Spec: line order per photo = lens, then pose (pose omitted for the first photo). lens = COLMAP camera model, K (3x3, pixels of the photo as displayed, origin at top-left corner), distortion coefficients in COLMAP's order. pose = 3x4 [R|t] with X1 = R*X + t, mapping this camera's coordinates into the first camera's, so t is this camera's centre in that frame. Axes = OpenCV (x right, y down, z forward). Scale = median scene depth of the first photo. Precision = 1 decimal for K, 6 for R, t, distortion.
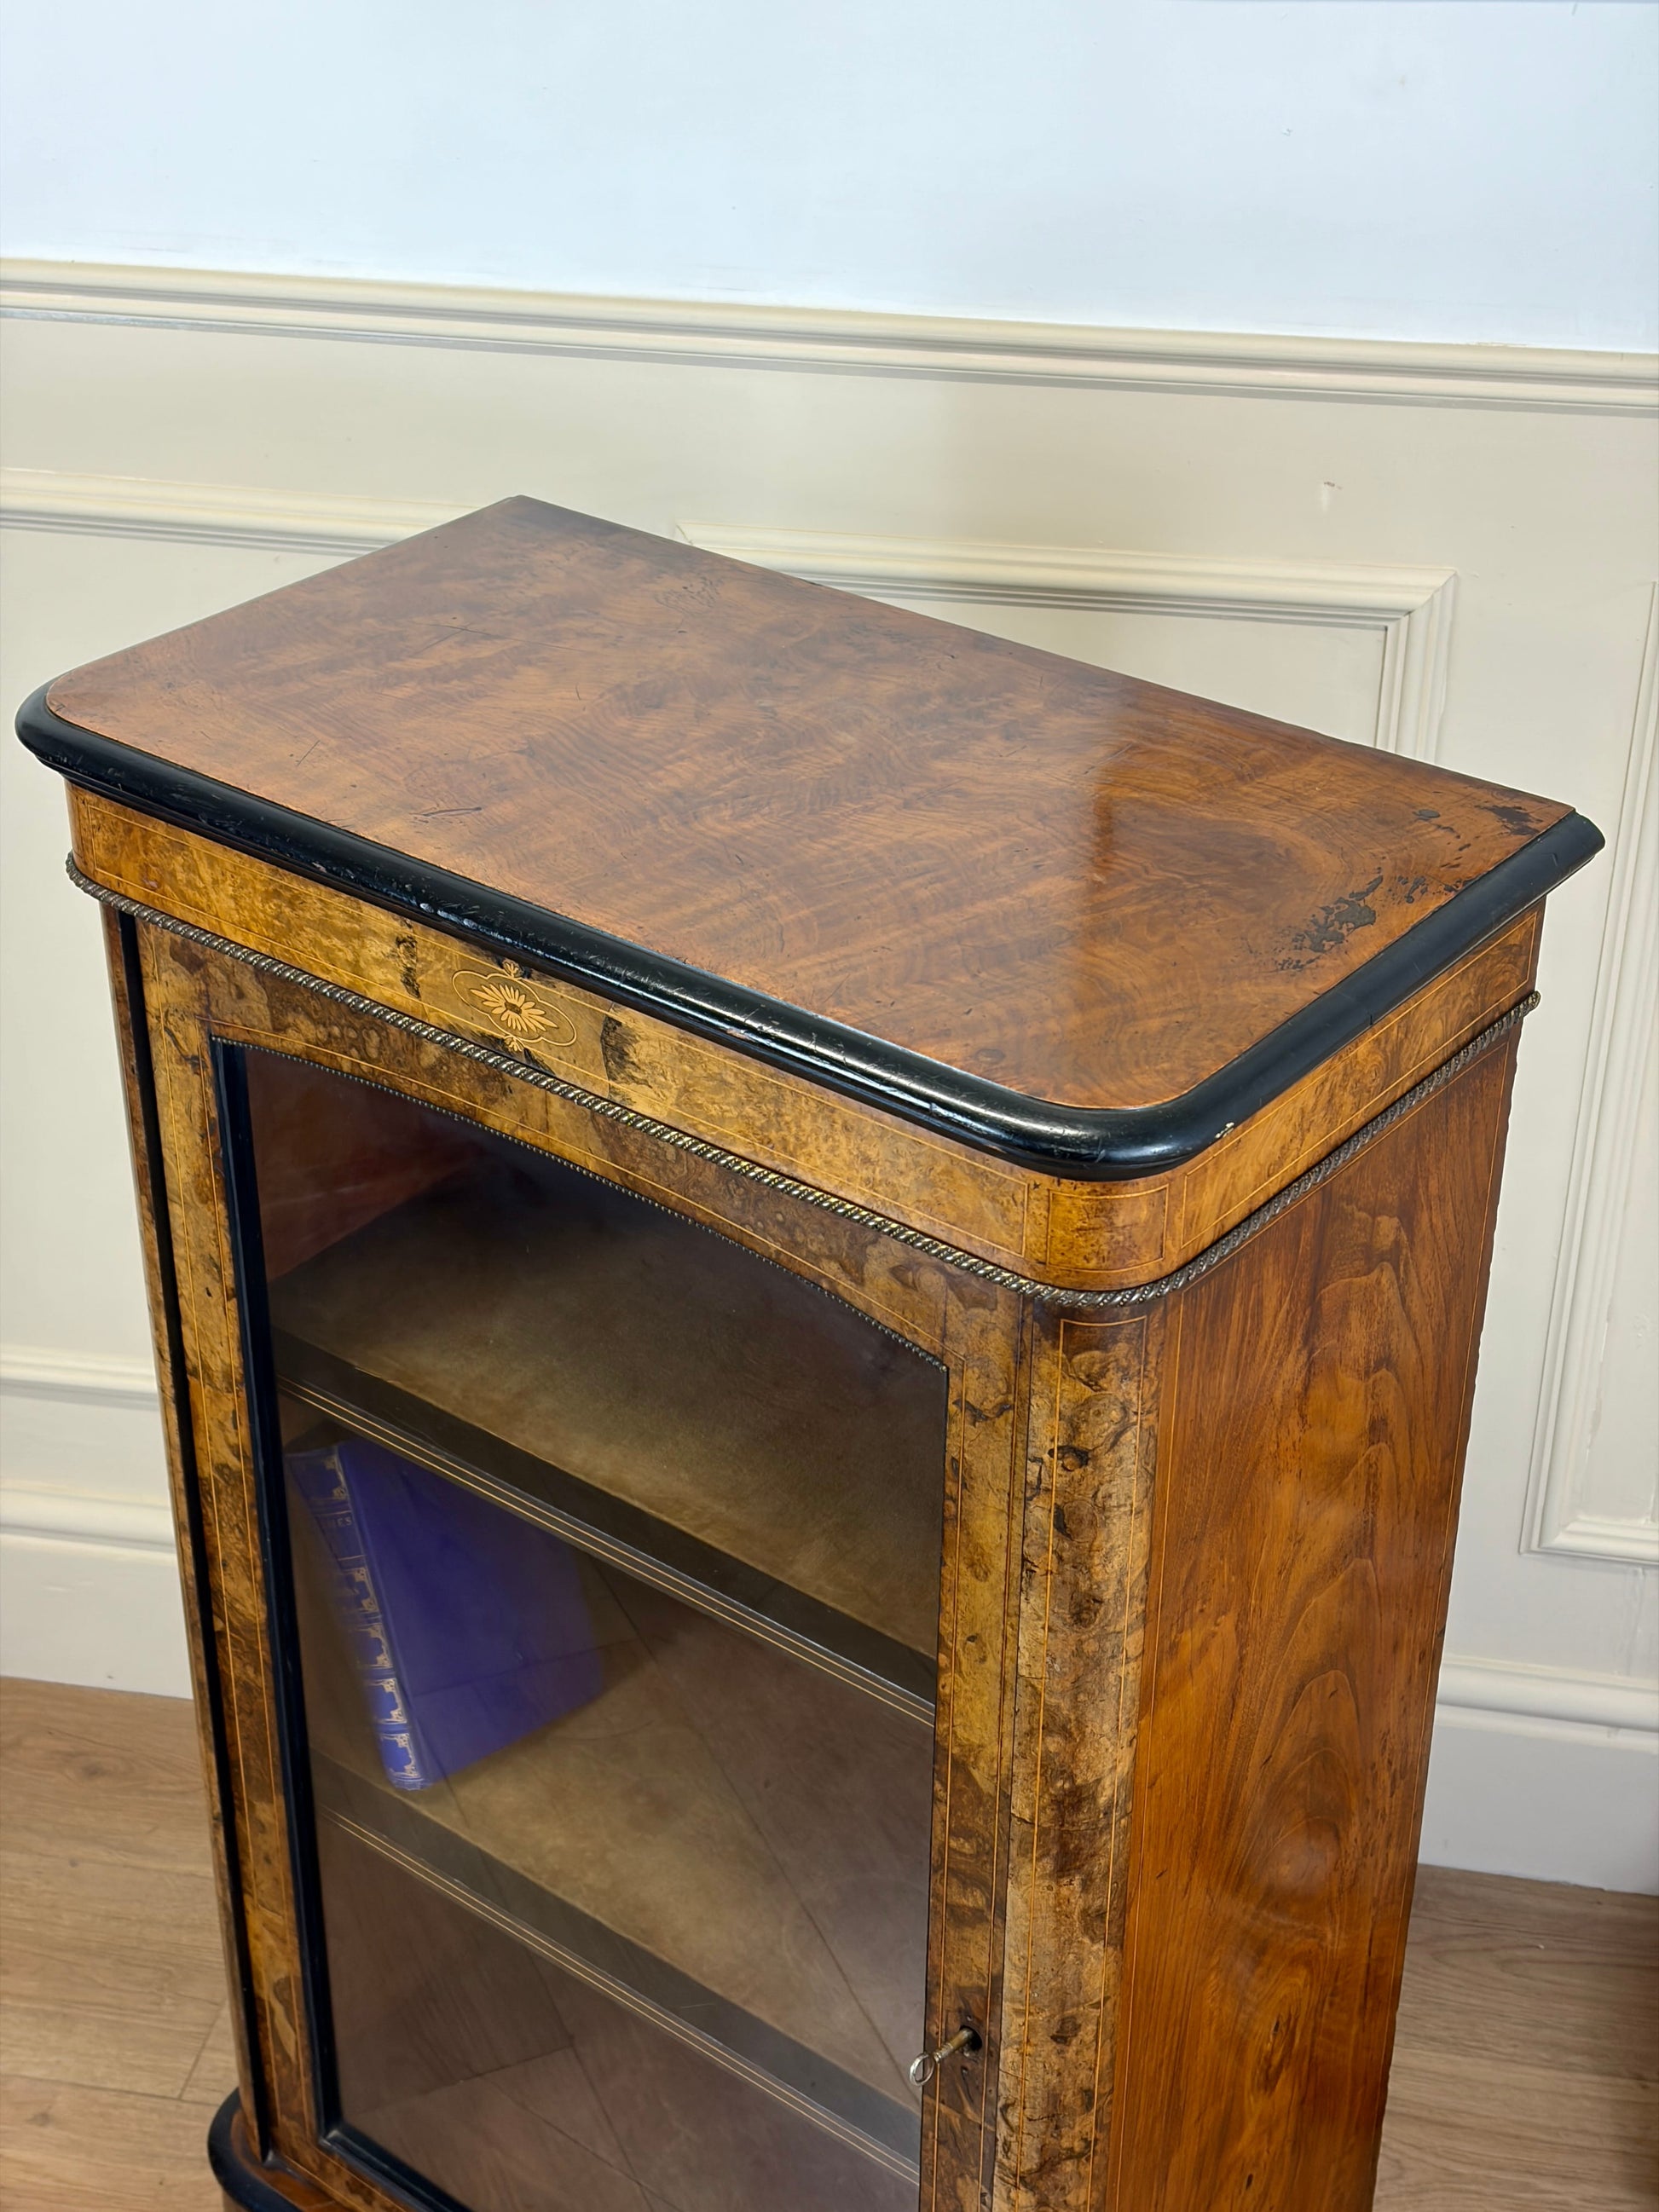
lens RADIAL K [[3297.6, 0, 829.5], [0, 3297.6, 1106.0], [0, 0, 1]] dist [0.261984, -1.039639]
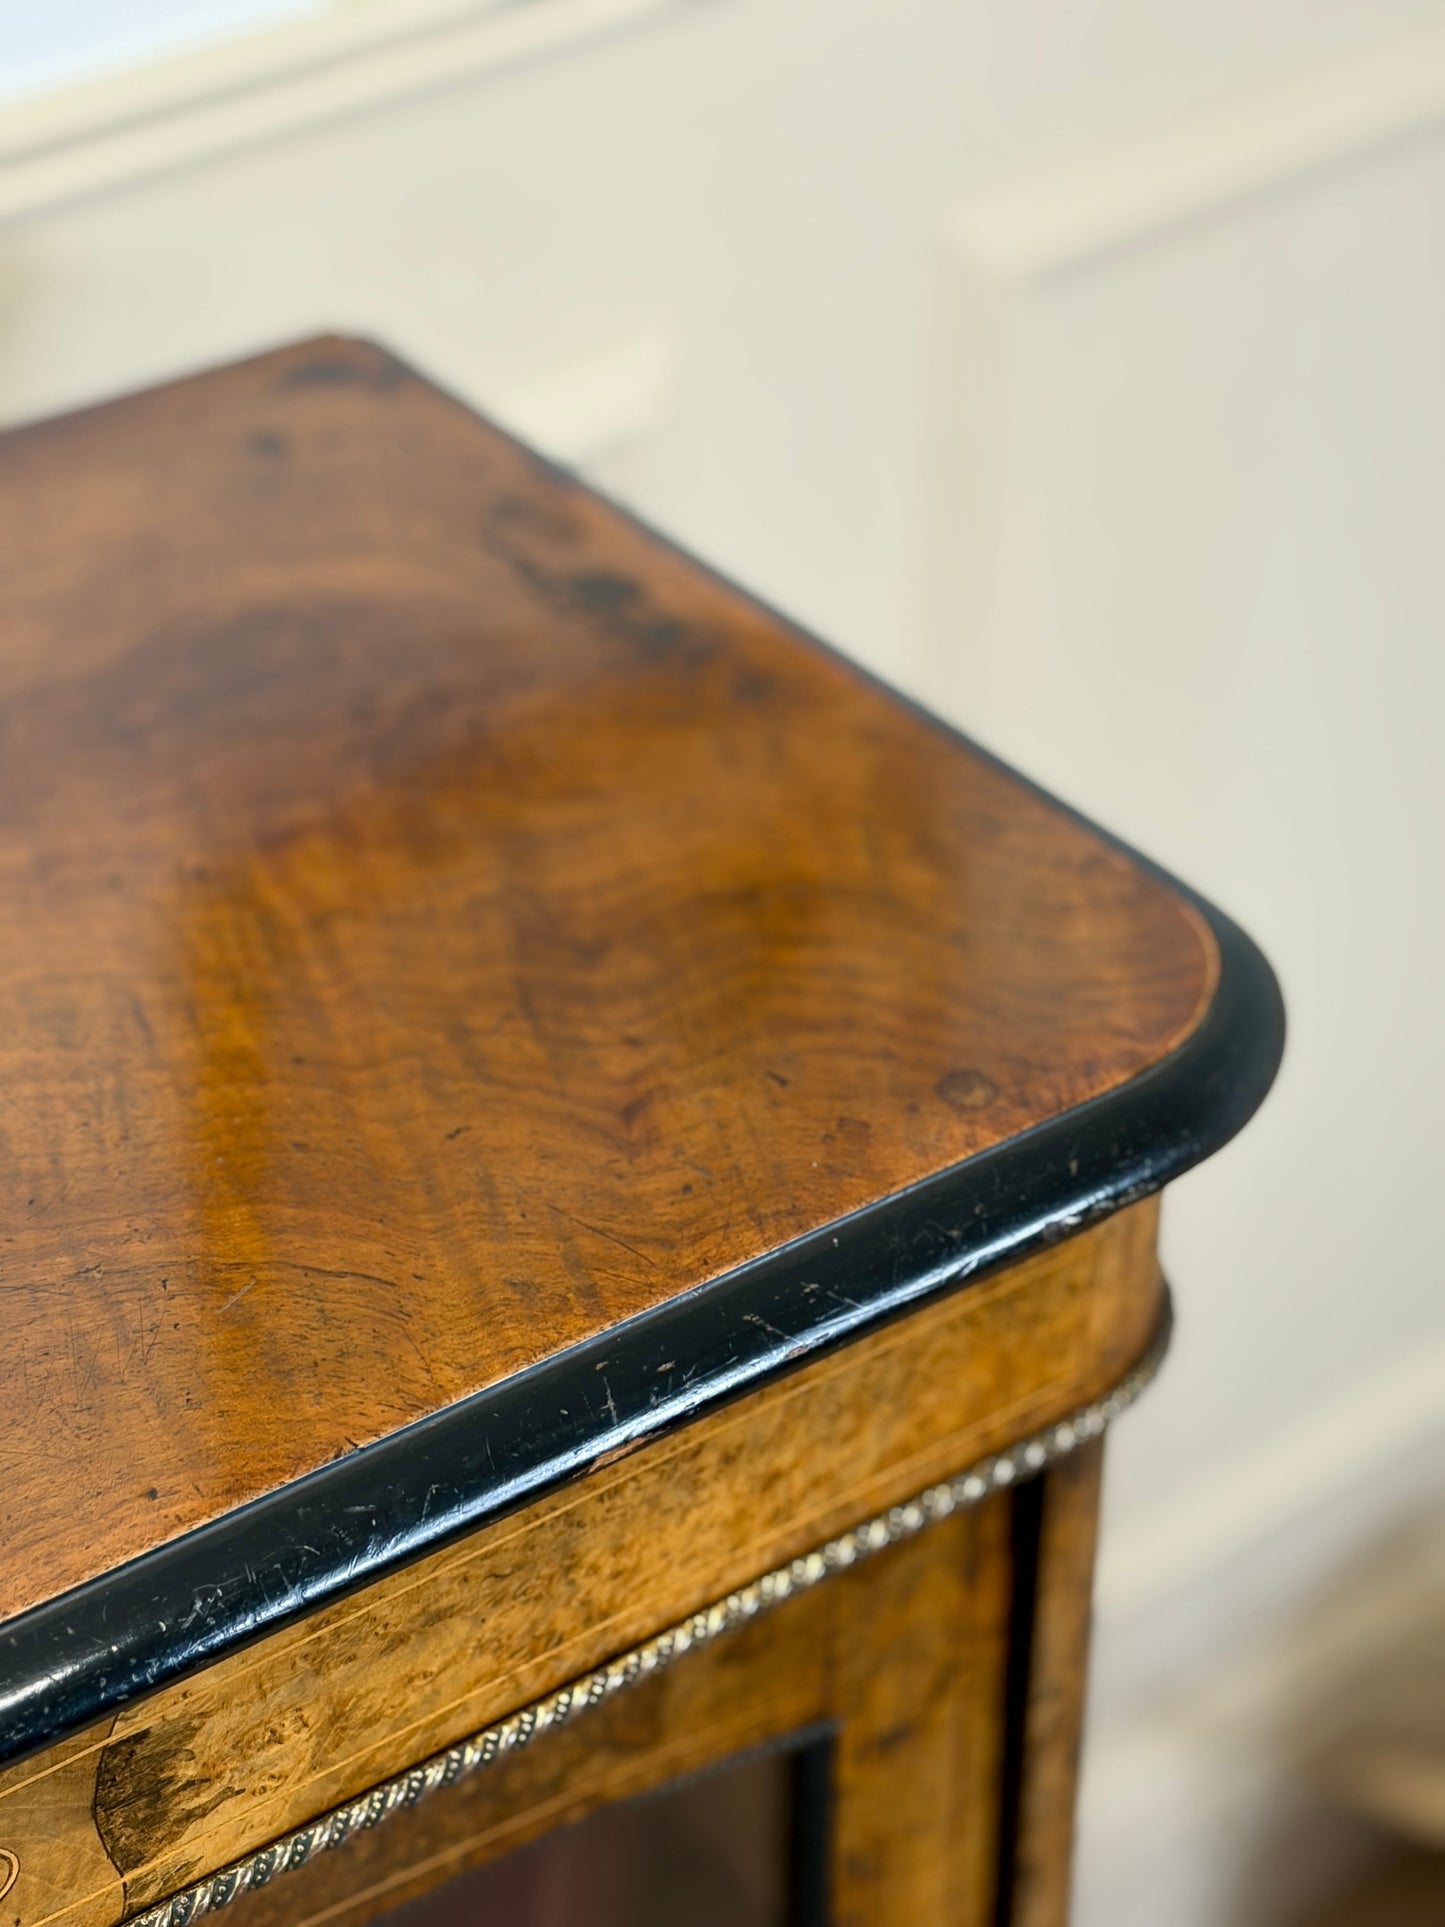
lens RADIAL K [[3768.9, 0, 708.8], [0, 3768.9, 967.5], [0, 0, 1]] dist [0.279797, -1.278158]
pose [[0.270263, -0.569234, 0.776486, -0.314186], [0.494900, 0.773929, 0.395105, -0.219645], [-0.825852, 0.277501, 0.490878, 0.625433]]
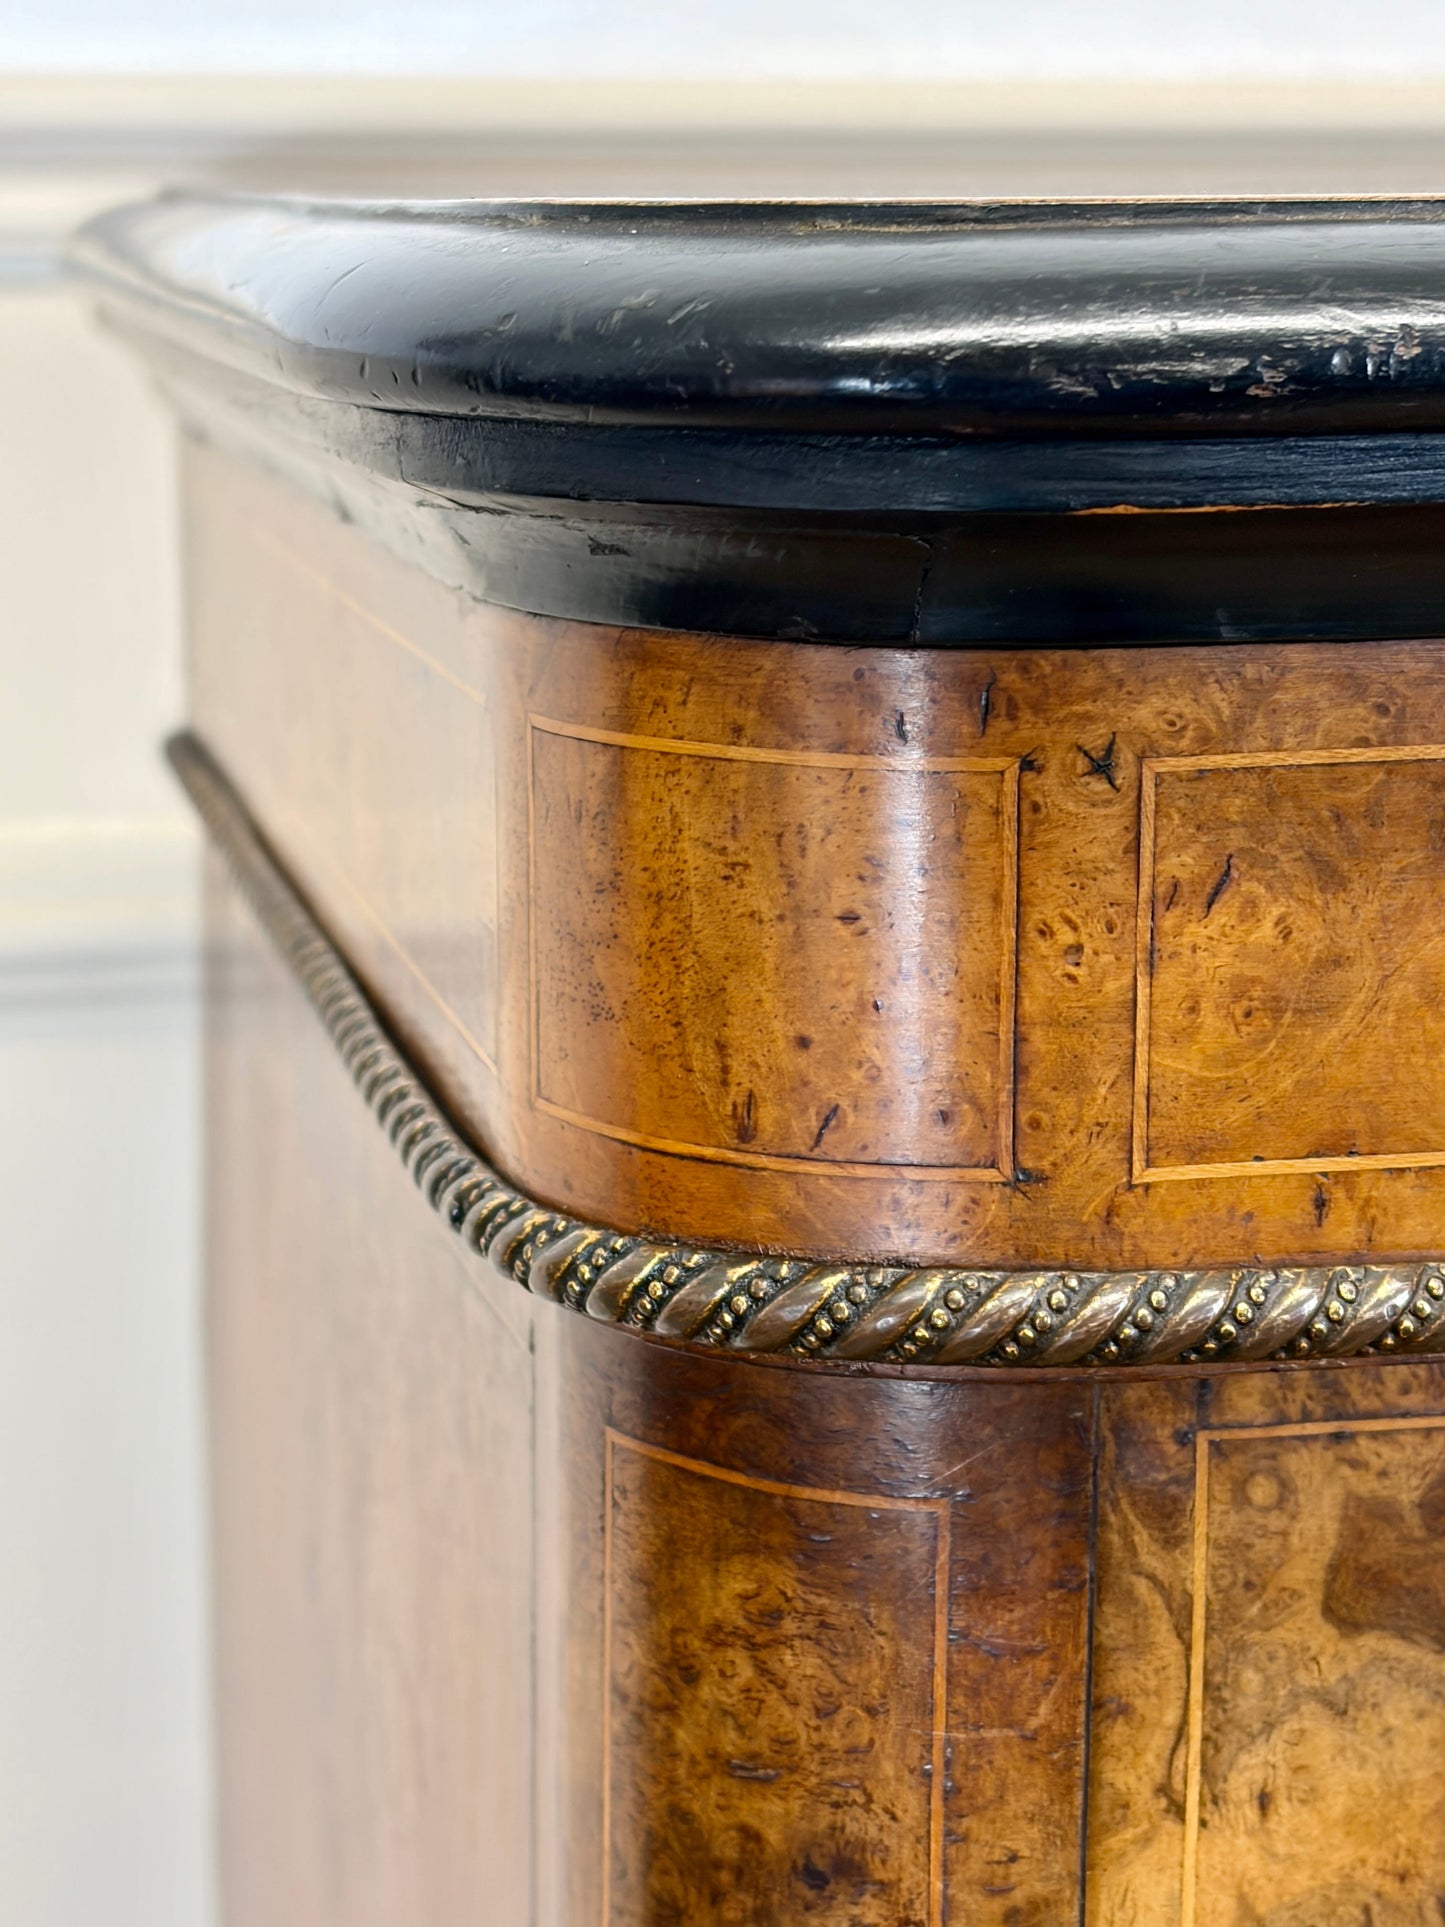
lens RADIAL K [[3768.9, 0, 708.8], [0, 3768.9, 967.5], [0, 0, 1]] dist [0.279797, -1.278158]
pose [[0.629863, -0.159852, 0.760079, -0.386978], [0.395702, 0.908114, -0.136926, -0.064522], [-0.668351, 0.387009, 0.635241, 0.910622]]
